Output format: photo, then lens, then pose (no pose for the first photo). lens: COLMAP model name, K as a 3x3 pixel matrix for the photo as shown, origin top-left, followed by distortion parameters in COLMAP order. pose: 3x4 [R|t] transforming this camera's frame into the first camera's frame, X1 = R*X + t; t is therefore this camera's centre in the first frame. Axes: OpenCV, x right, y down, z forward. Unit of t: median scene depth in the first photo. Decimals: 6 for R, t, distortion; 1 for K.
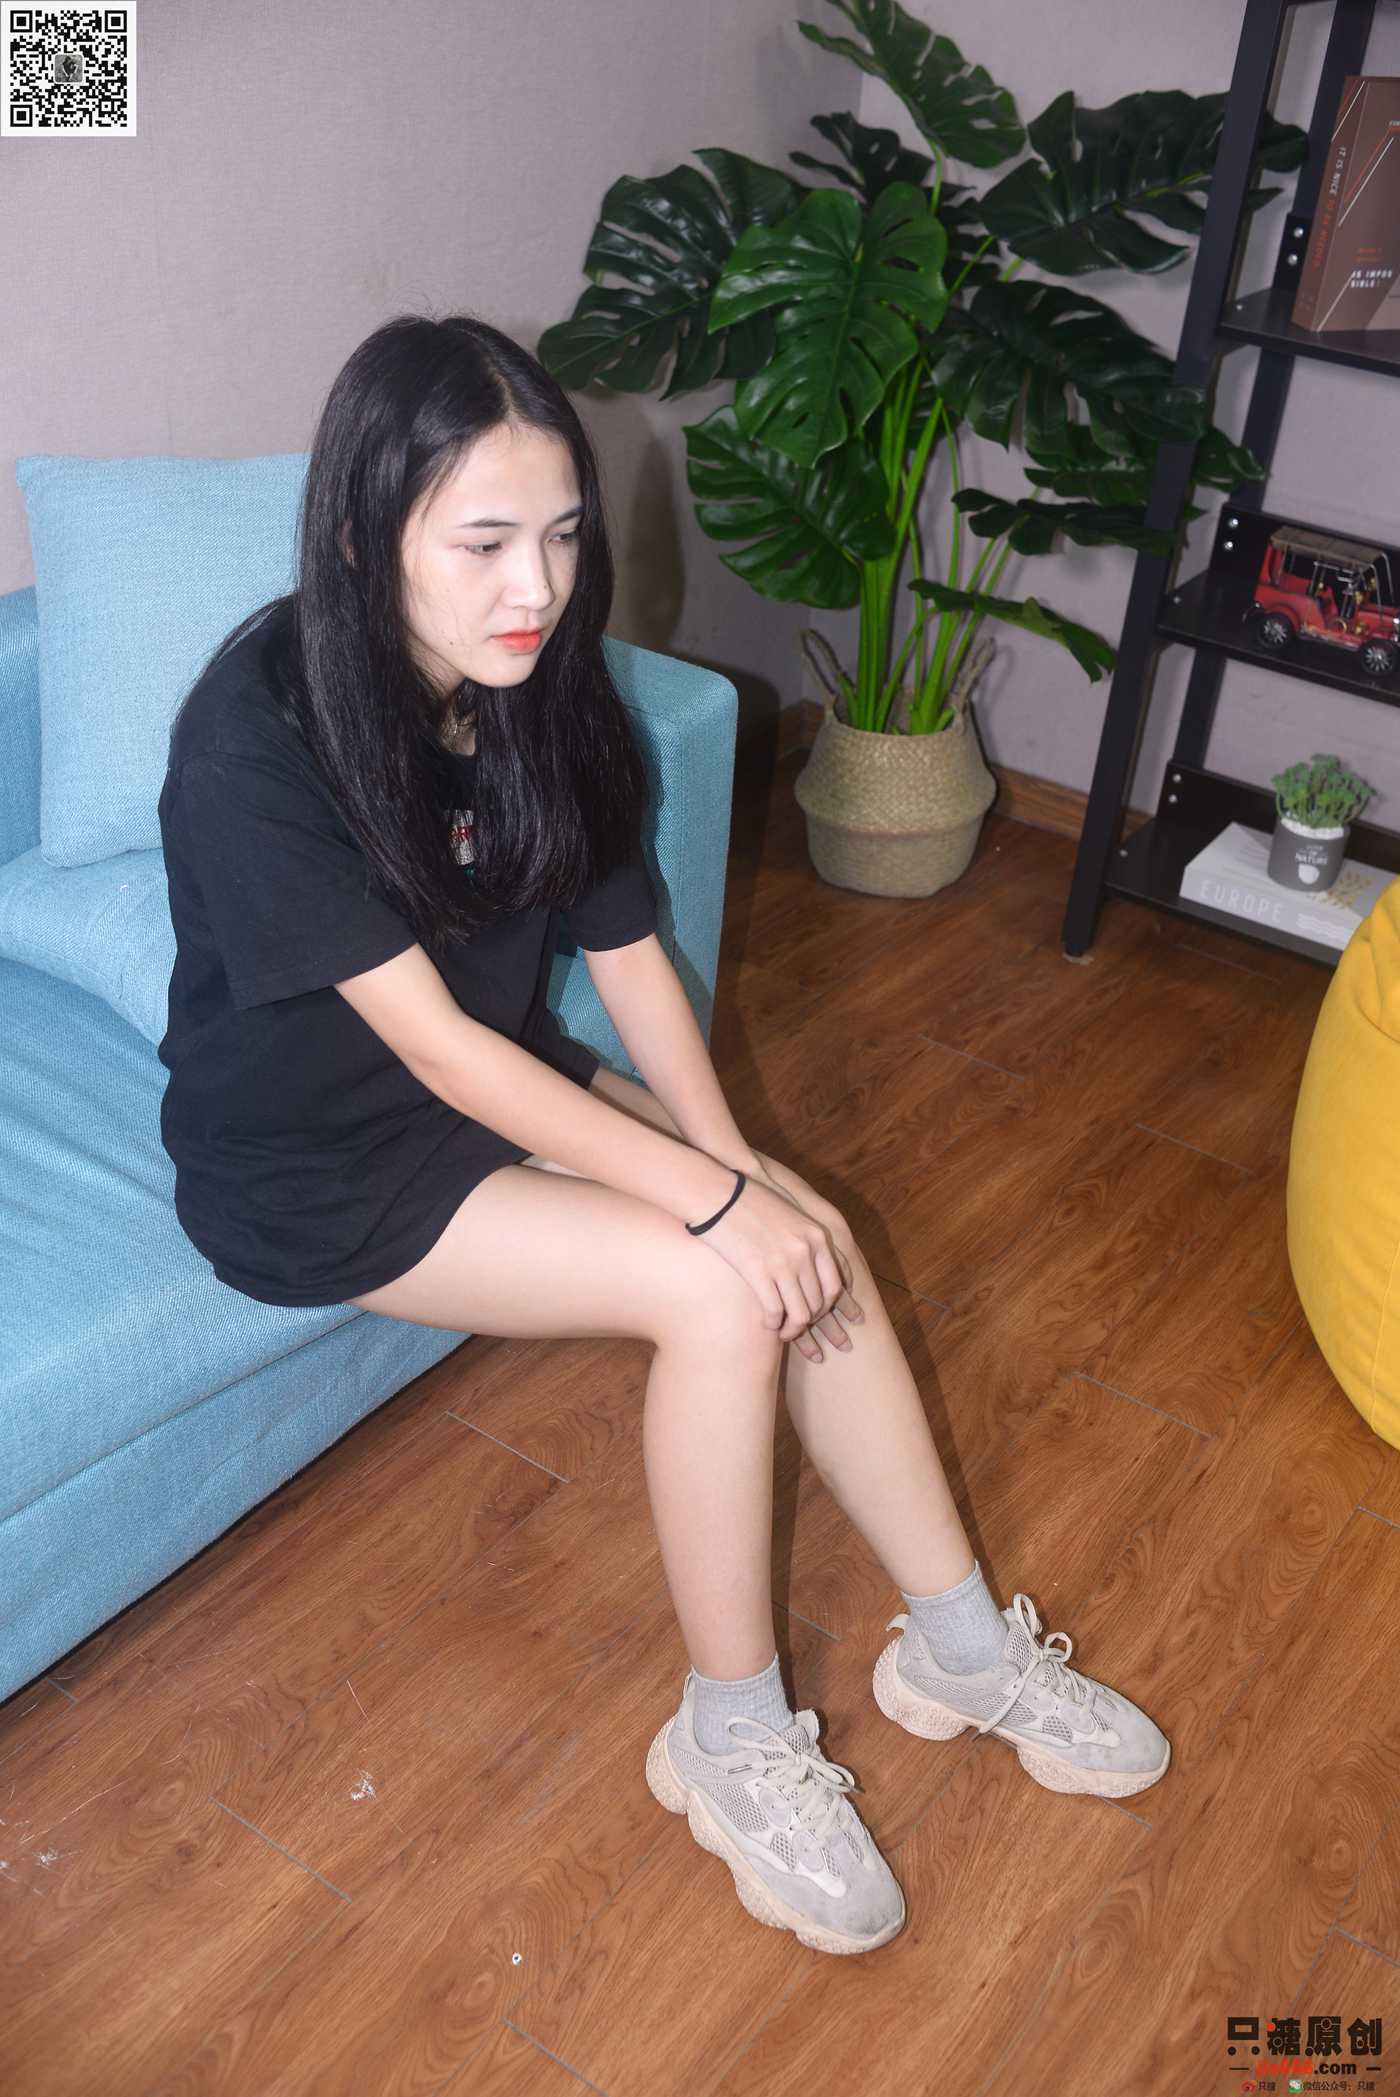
lens RADIAL K [[2195.1, 0, 716.8], [0, 2195.1, 1071.3], [0, 0, 1]] dist [0.009468, 0.000000]
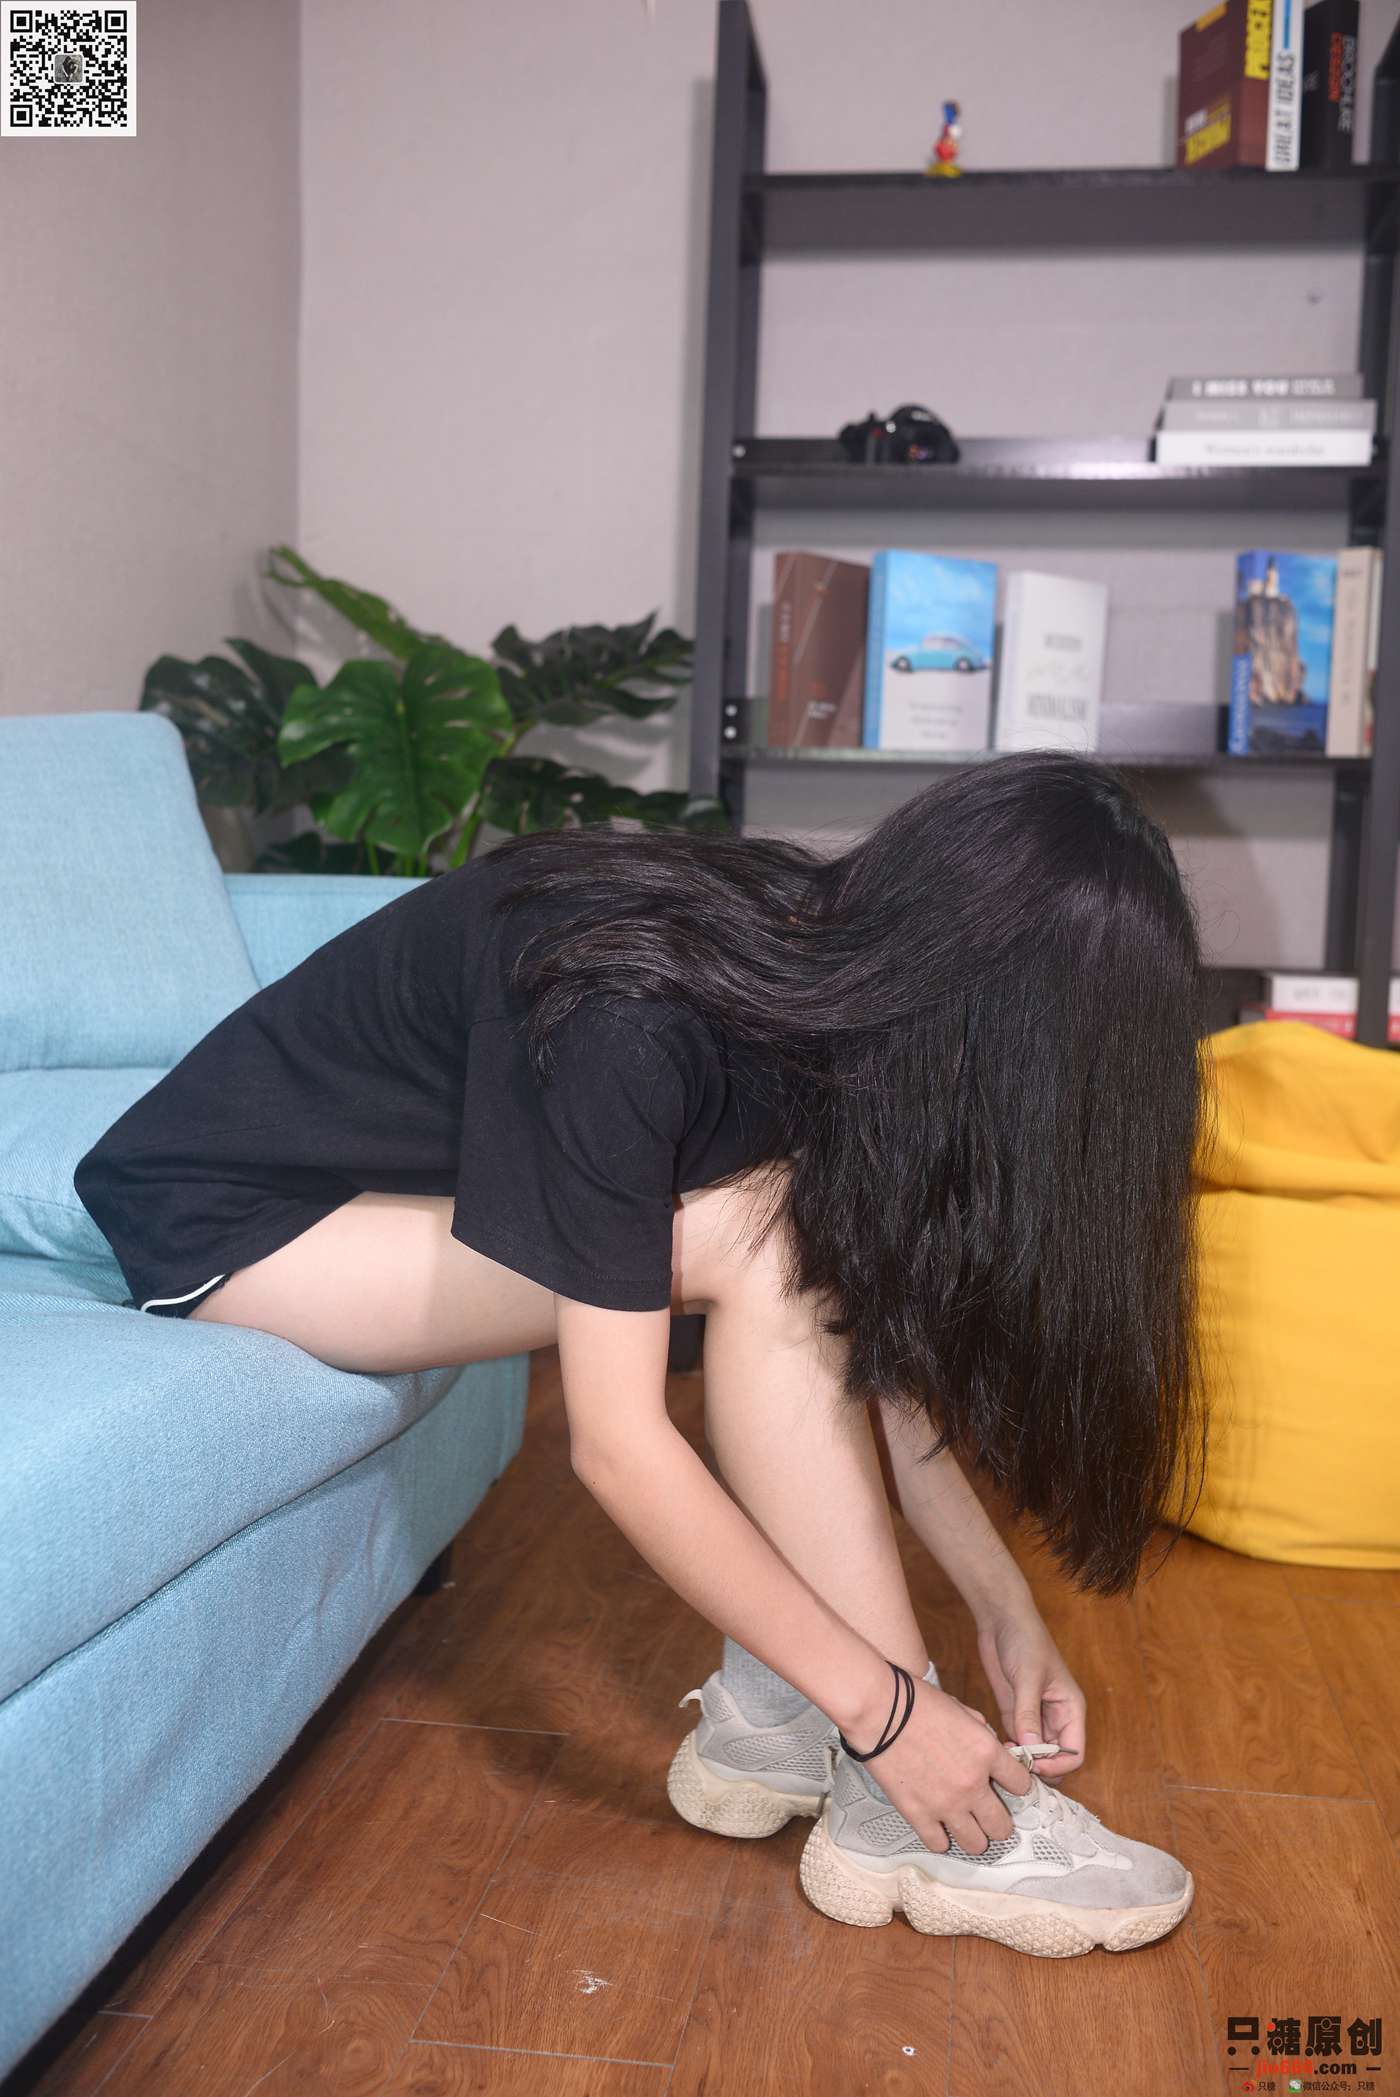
lens RADIAL K [[2195.1, 0, 730.4], [0, 2195.1, 1028.2], [0, 0, 1]] dist [0.009468, 0.000000]
pose [[0.882182, -0.079983, 0.464066, -0.414657], [0.288446, 0.870741, -0.398257, 0.332442], [-0.372228, 0.485193, 0.791223, 0.207899]]
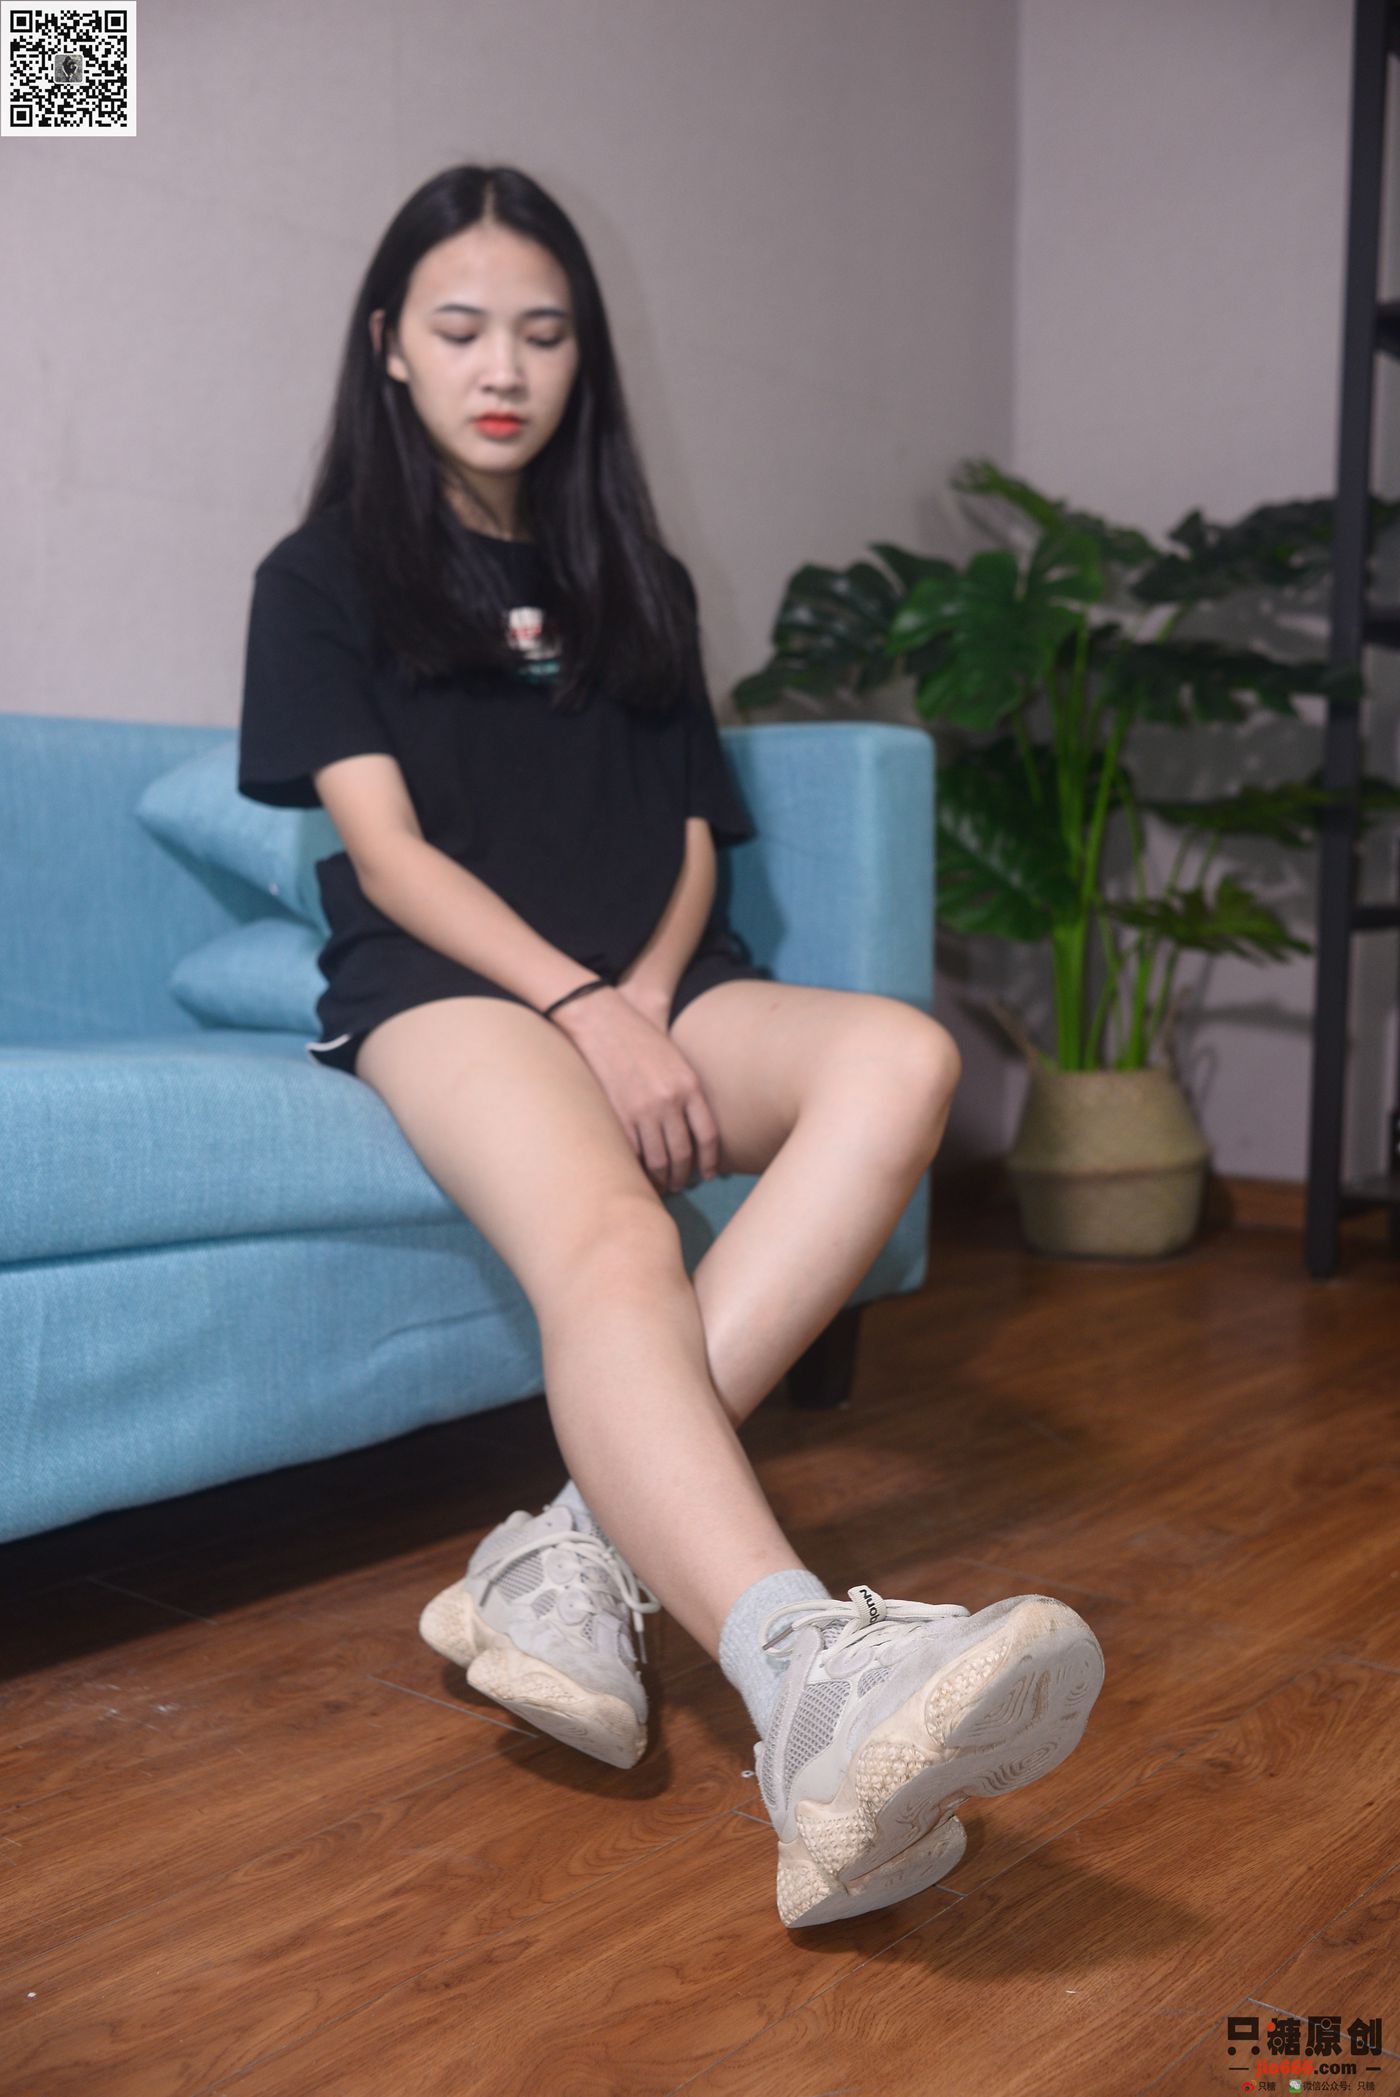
lens RADIAL K [[2195.1, 0, 699.6], [0, 2195.1, 1061.9], [0, 0, 1]] dist [0.009468, 0.000000]
pose [[0.994708, -0.060804, -0.082820, -0.025039], [0.013662, 0.877205, -0.479922, 0.484116], [0.101831, 0.476251, 0.873393, 0.179210]]
